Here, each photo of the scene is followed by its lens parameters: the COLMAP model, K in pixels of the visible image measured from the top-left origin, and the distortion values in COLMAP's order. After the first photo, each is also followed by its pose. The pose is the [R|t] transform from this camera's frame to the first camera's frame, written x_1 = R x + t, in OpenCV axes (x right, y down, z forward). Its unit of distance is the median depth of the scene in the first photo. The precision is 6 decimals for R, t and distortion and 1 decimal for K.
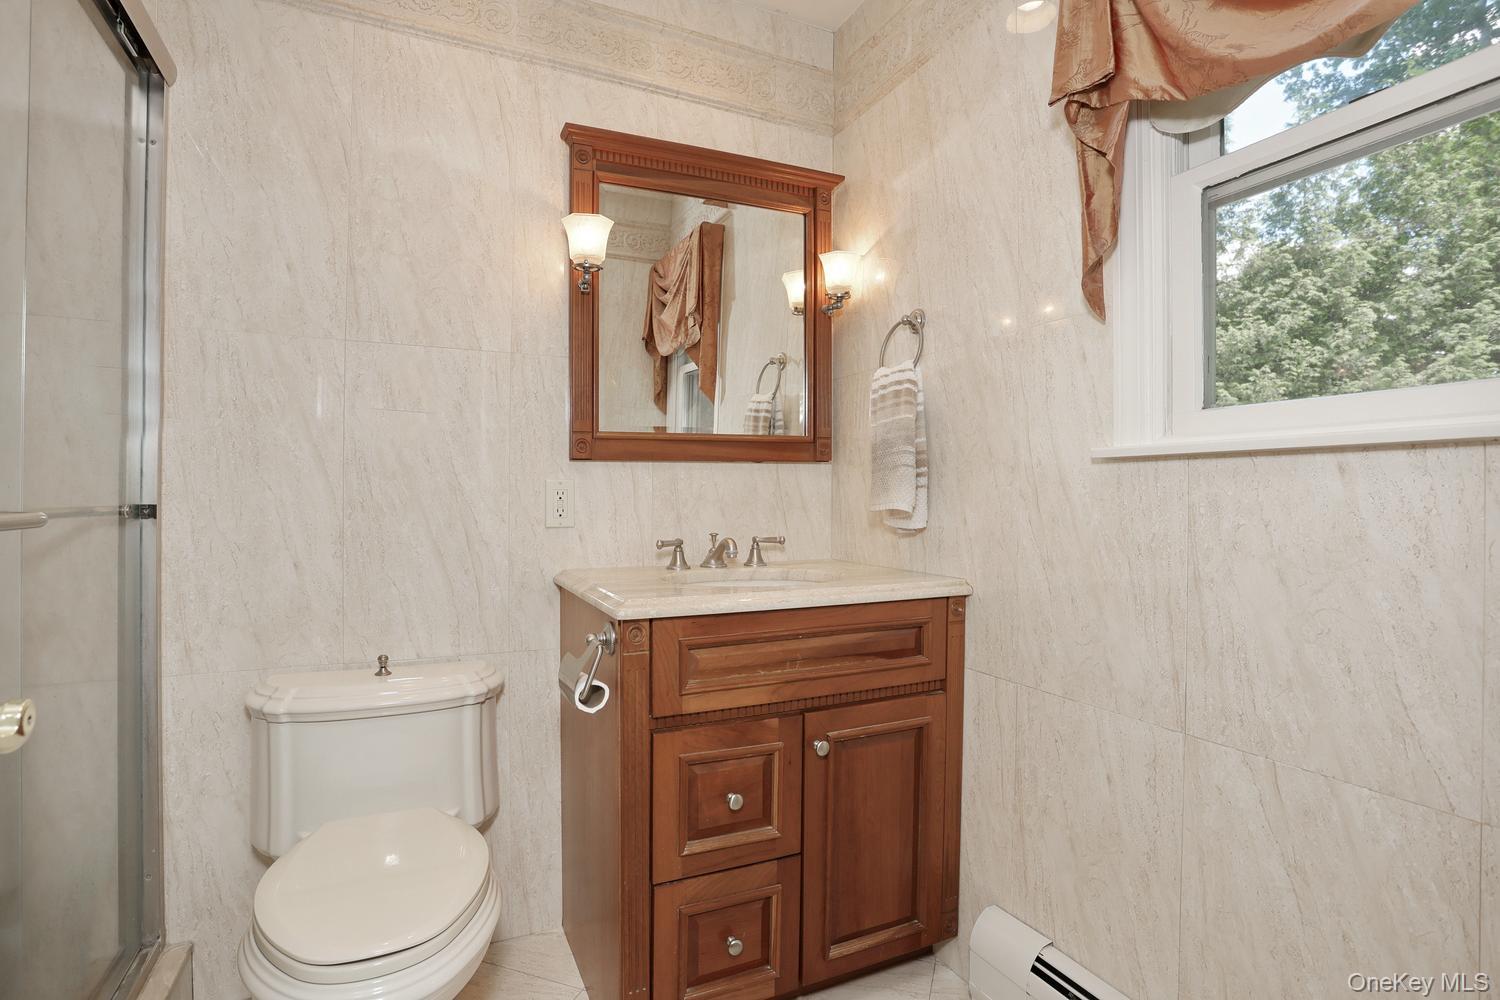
lens RADIAL K [[728.9, 0, 748.4], [0, 728.9, 496.2], [0, 0, 1]] dist [-0.056633, 0.001758]
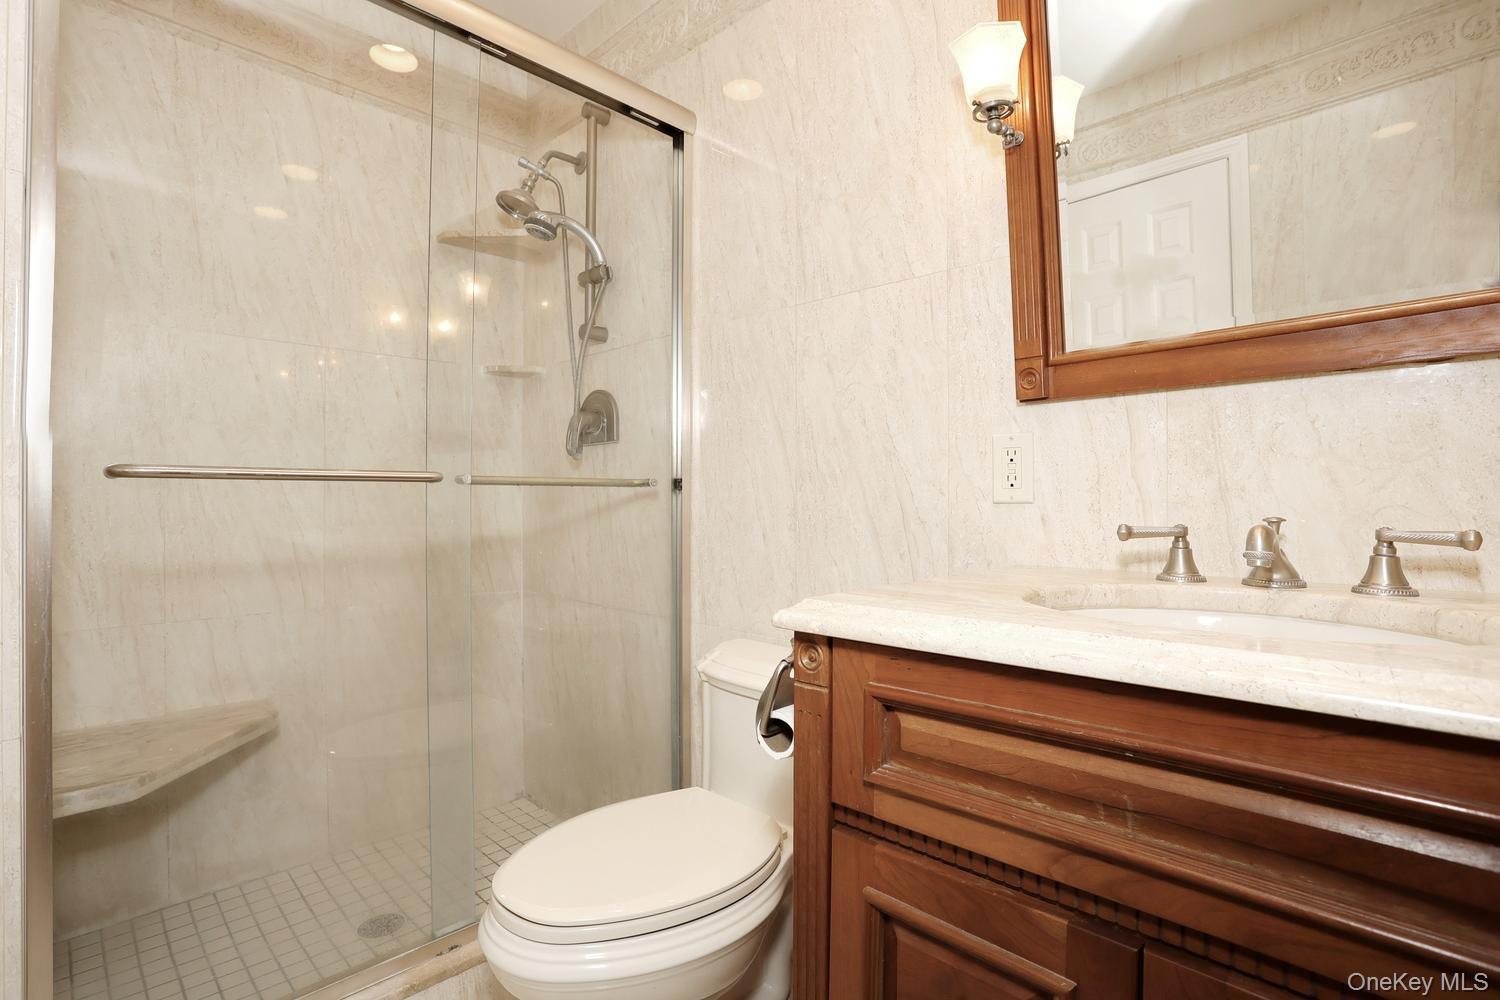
lens RADIAL K [[728.9, 0, 751.1], [0, 728.9, 502.6], [0, 0, 1]] dist [-0.056633, 0.001758]
pose [[0.349201, 0.000567, -0.937048, 0.309497], [0.002352, 0.999996, 0.001482, 0.042972], [0.937045, -0.002721, 0.349199, 0.555313]]
